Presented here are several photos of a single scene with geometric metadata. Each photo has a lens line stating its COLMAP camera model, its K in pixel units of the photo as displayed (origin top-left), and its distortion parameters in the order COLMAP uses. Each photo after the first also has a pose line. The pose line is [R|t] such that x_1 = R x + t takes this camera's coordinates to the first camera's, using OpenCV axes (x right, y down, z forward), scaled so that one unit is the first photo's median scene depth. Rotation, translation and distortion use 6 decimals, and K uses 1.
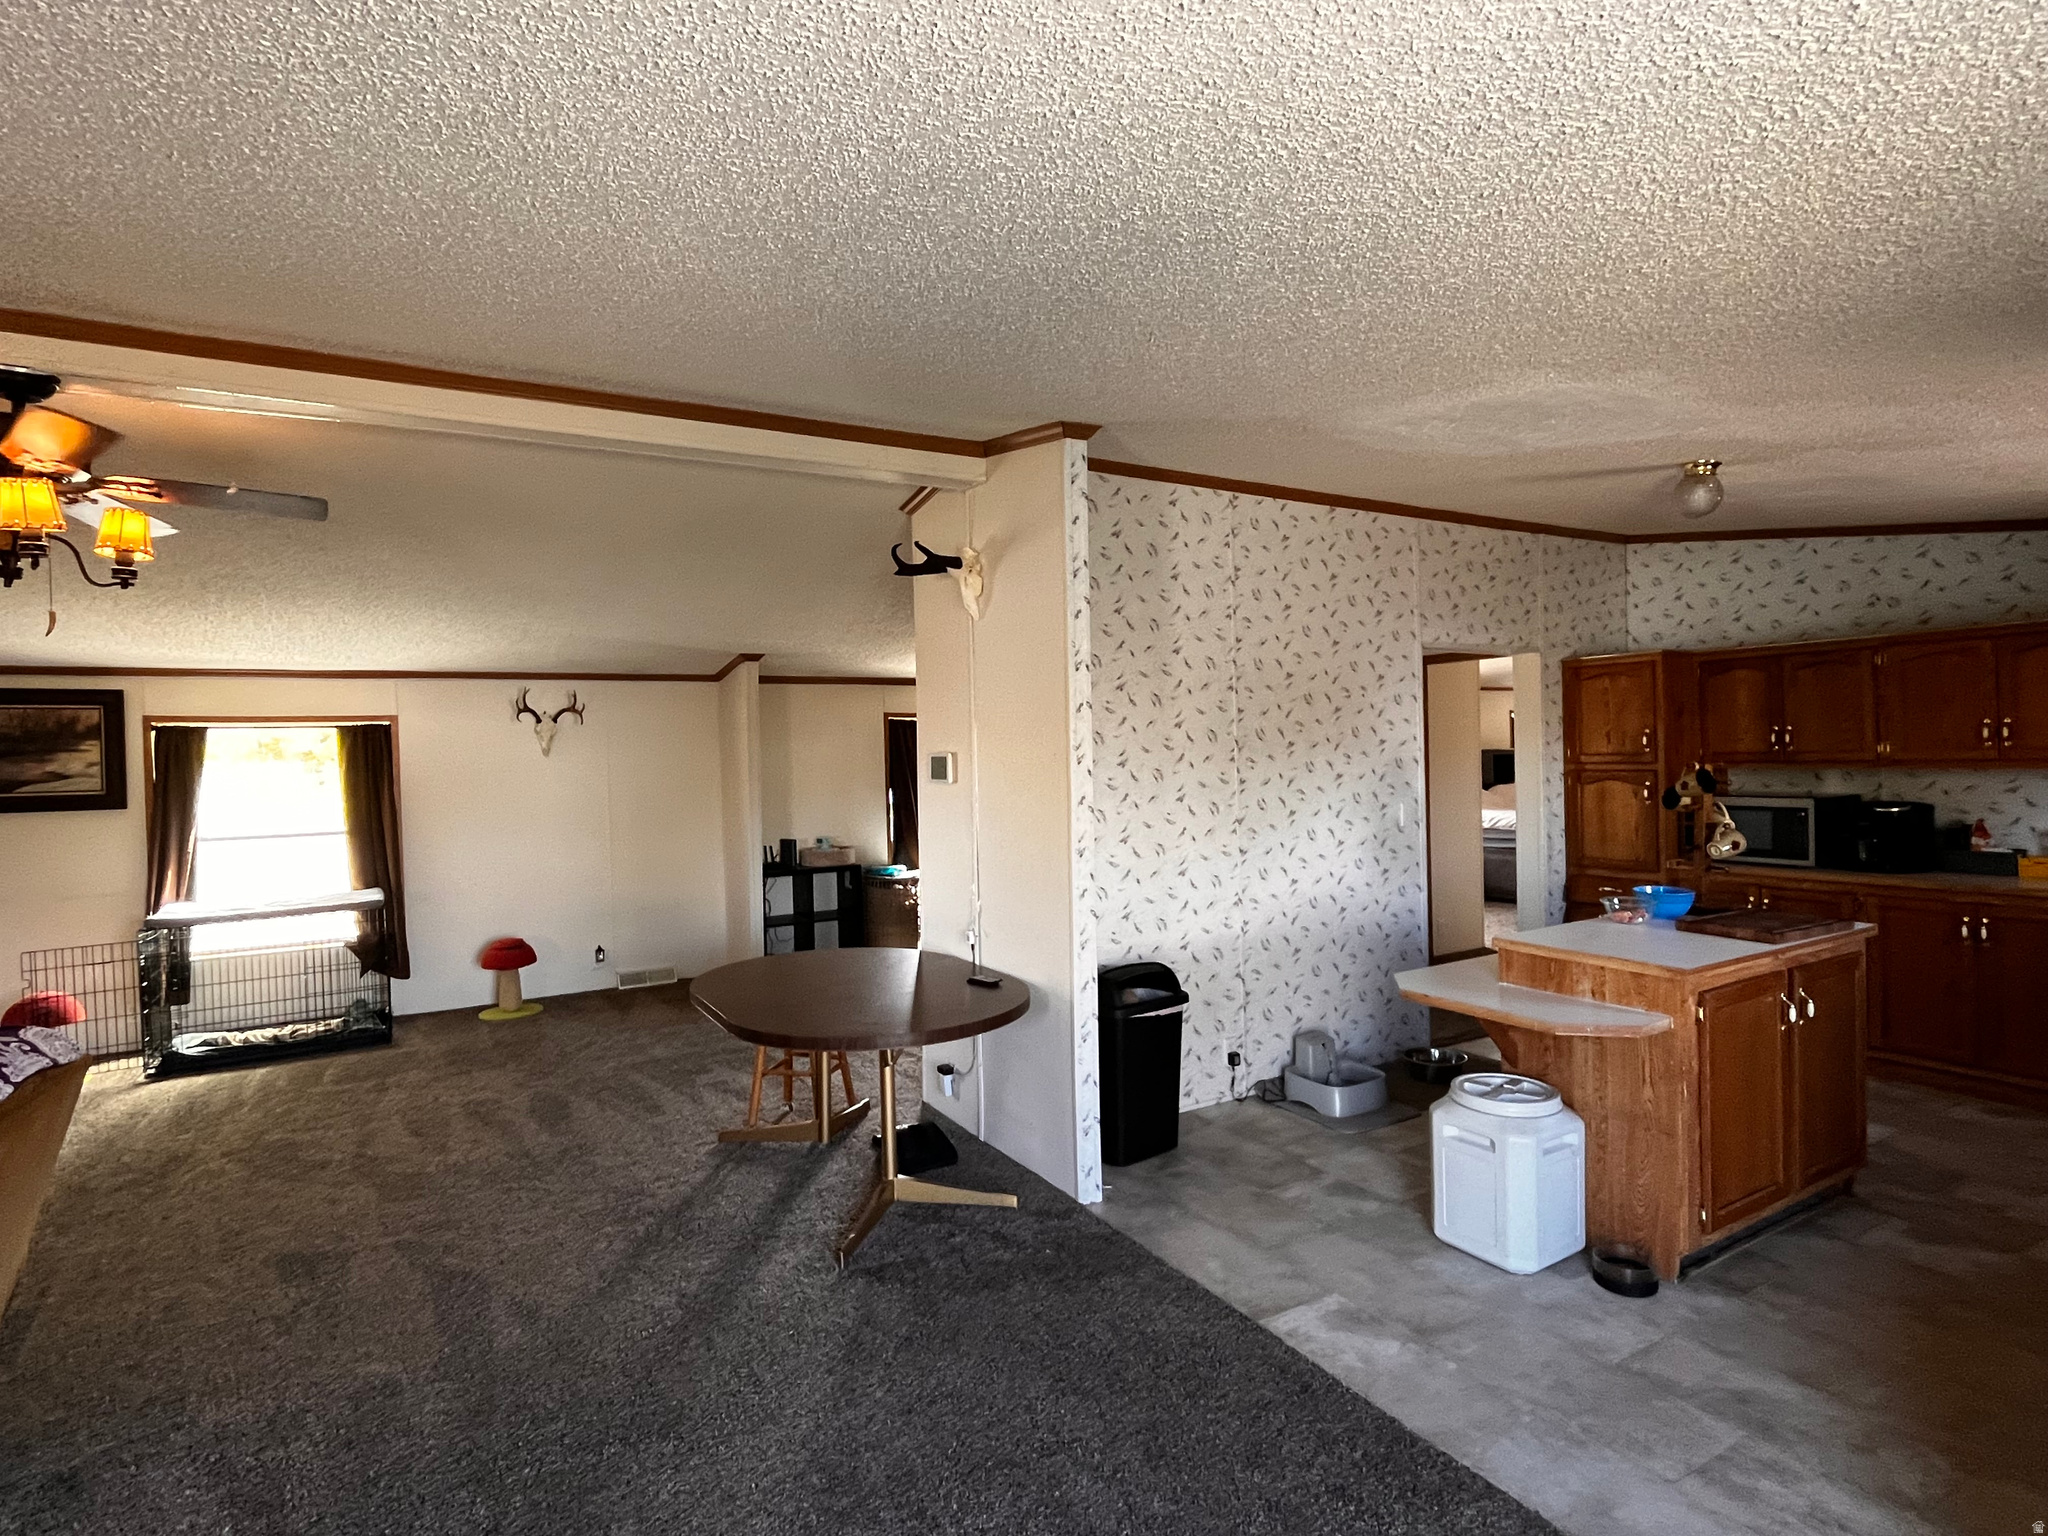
lens RADIAL K [[1038.3, 0, 1021.2], [0, 1038.3, 768.4], [0, 0, 1]] dist [-0.004993, -0.000742]
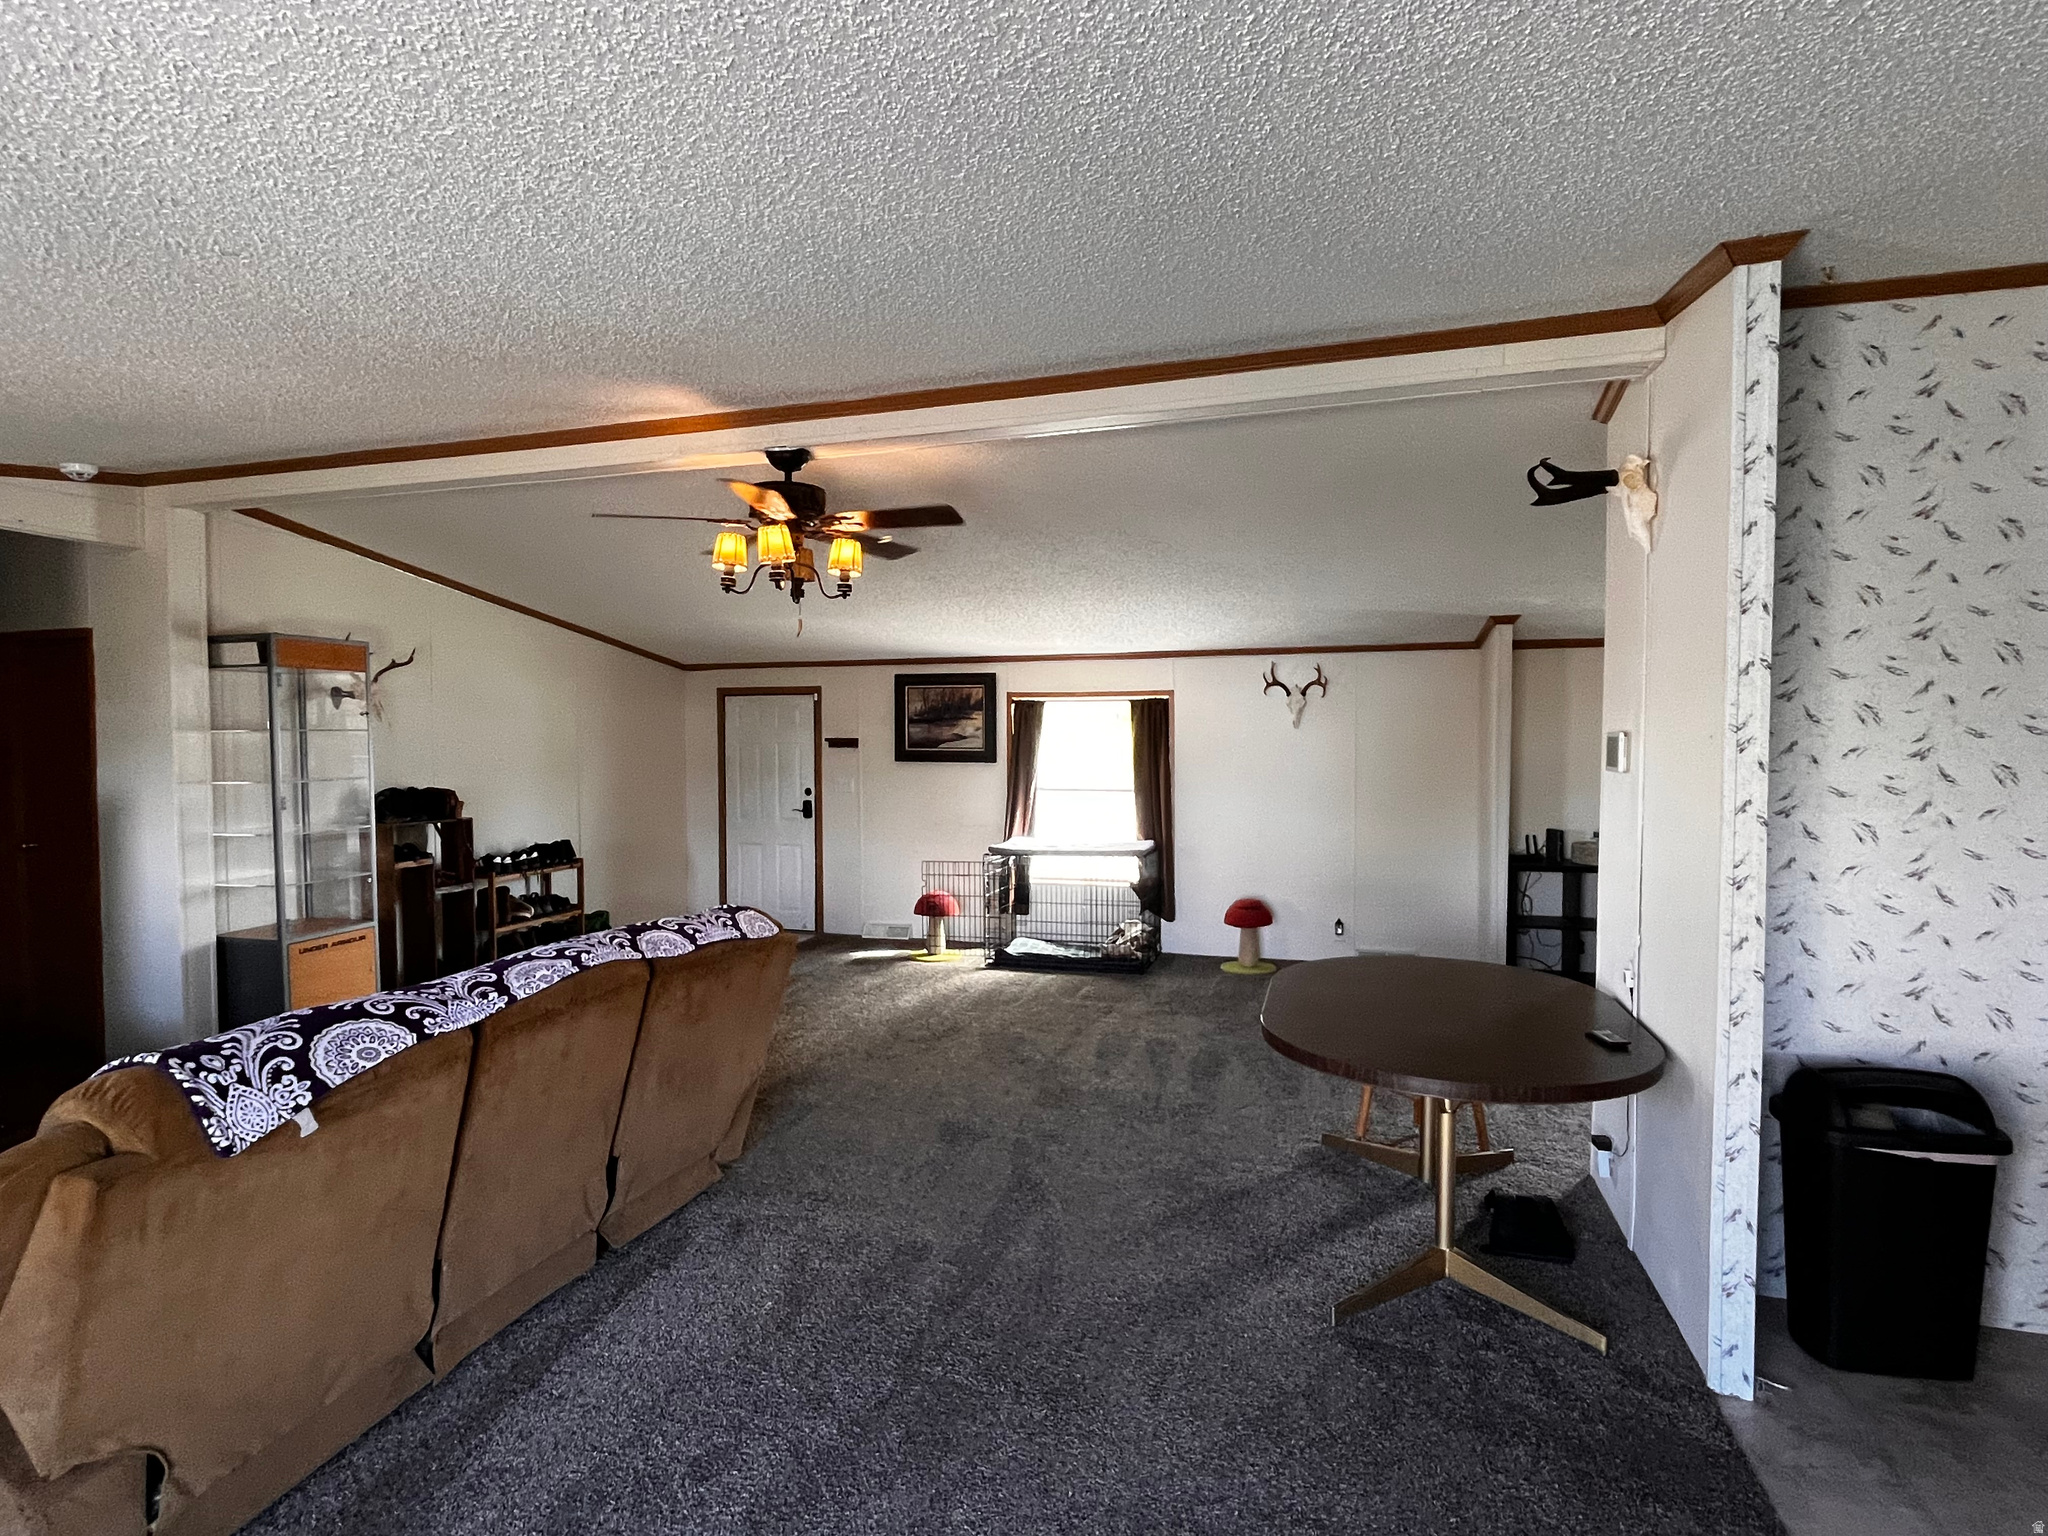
lens RADIAL K [[1038.3, 0, 1021.2], [0, 1038.3, 768.4], [0, 0, 1]] dist [-0.004993, -0.000742]
pose [[0.673105, 0.044711, -0.738195, 0.190592], [-0.025545, 0.998981, 0.037213, -0.005335], [0.739106, -0.006191, 0.673561, 0.161353]]
